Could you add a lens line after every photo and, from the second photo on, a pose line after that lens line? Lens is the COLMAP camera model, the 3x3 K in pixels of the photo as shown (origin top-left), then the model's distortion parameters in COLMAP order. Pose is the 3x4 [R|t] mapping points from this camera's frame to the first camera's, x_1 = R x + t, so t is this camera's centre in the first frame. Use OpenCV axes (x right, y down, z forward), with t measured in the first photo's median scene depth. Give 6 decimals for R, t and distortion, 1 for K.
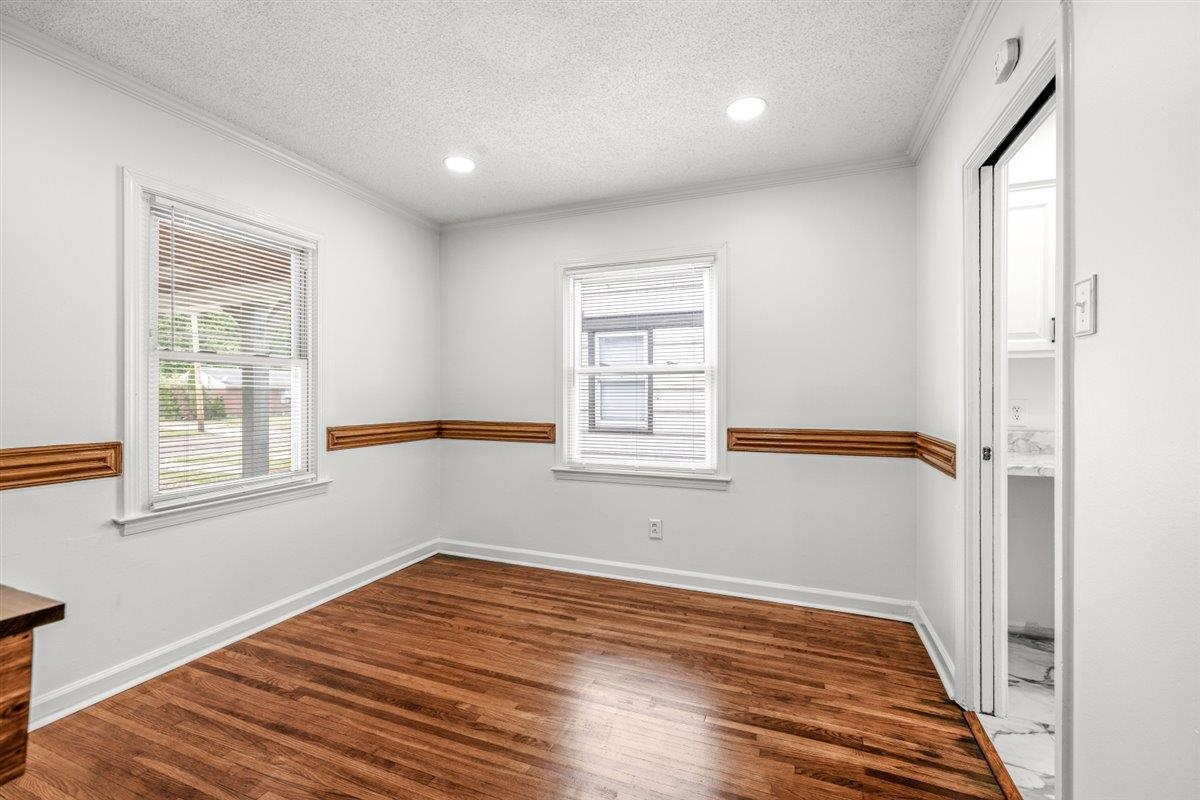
lens RADIAL K [[506.0, 0, 597.5], [0, 506.0, 390.2], [0, 0, 1]] dist [0.000136, 0.001565]
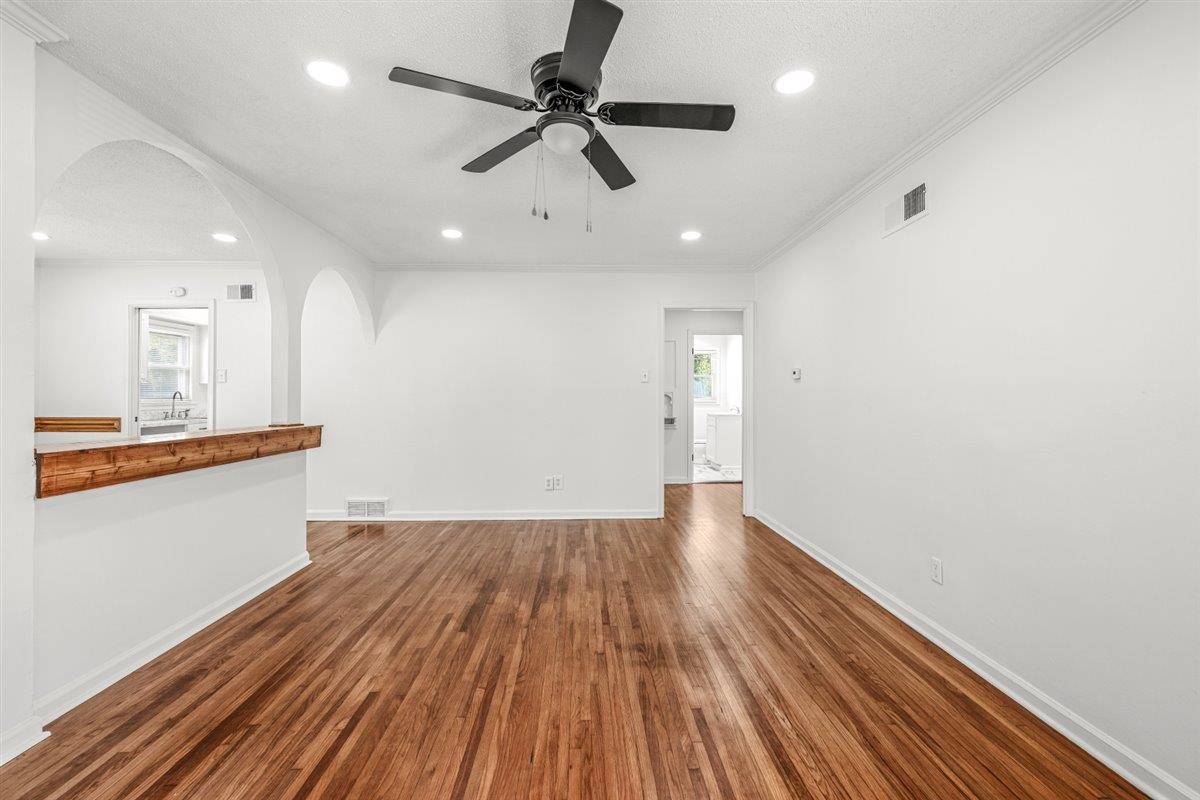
lens RADIAL K [[506.0, 0, 593.0], [0, 506.0, 397.1], [0, 0, 1]] dist [0.000136, 0.001565]
pose [[-0.394088, 0.000241, 0.919073, -1.762788], [-0.008212, 0.999959, -0.003784, 0.002055], [-0.919036, -0.009039, -0.394070, -0.081574]]
